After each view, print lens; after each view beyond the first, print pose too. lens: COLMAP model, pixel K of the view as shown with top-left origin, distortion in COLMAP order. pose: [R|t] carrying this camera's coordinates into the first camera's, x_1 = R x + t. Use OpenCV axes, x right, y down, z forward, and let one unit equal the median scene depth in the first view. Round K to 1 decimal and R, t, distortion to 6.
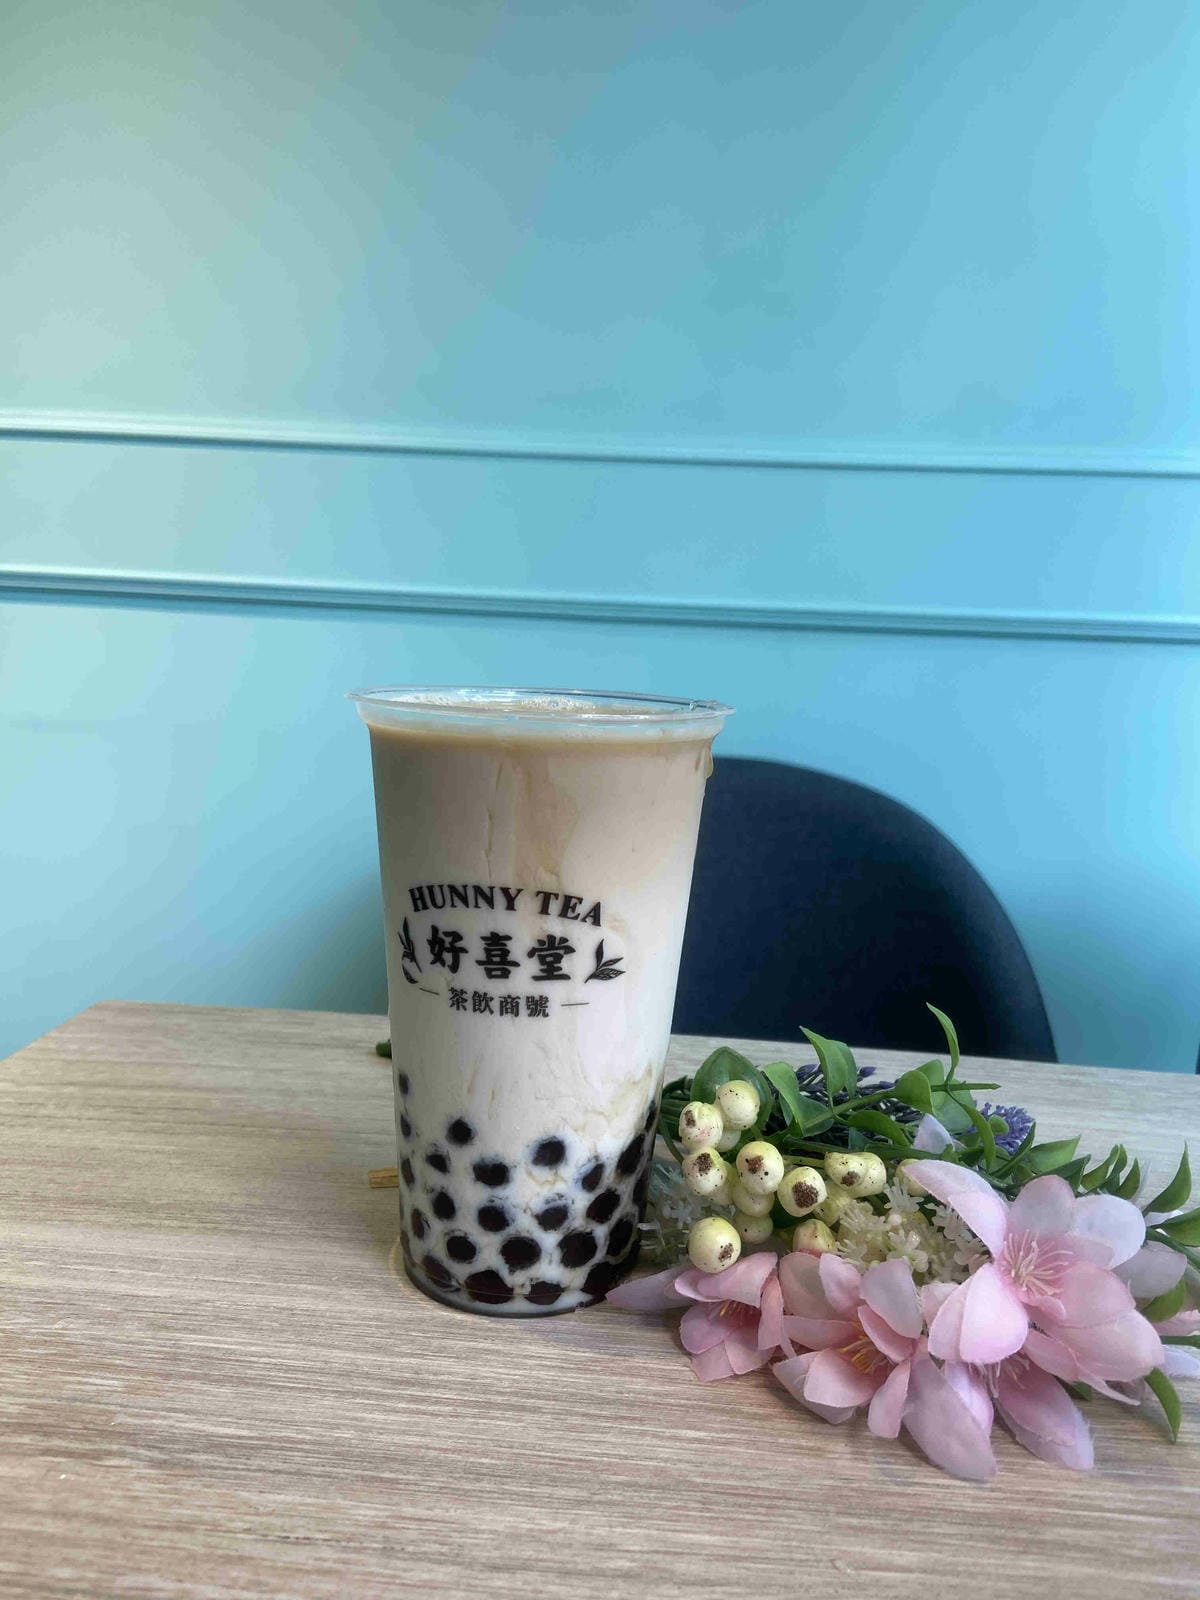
lens RADIAL K [[1310.5, 0, 602.3], [0, 1310.5, 798.1], [0, 0, 1]] dist [0.015198, -0.040653]
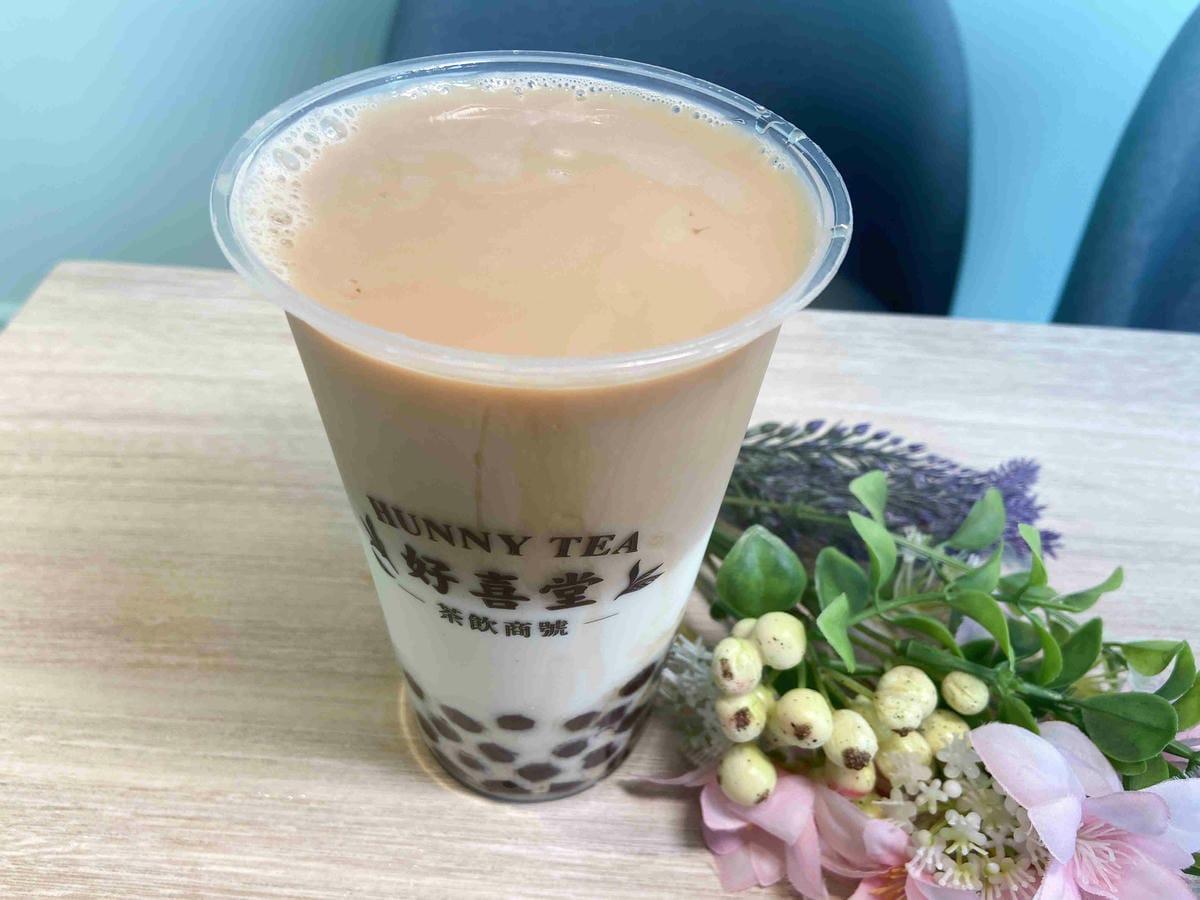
lens RADIAL K [[982.9, 0, 582.1], [0, 982.9, 466.1], [0, 0, 1]] dist [0.015198, -0.040653]
pose [[0.999089, -0.033445, 0.026491, -0.044043], [0.011552, 0.809761, 0.586646, -0.258209], [-0.041072, -0.585806, 0.809410, 0.570154]]
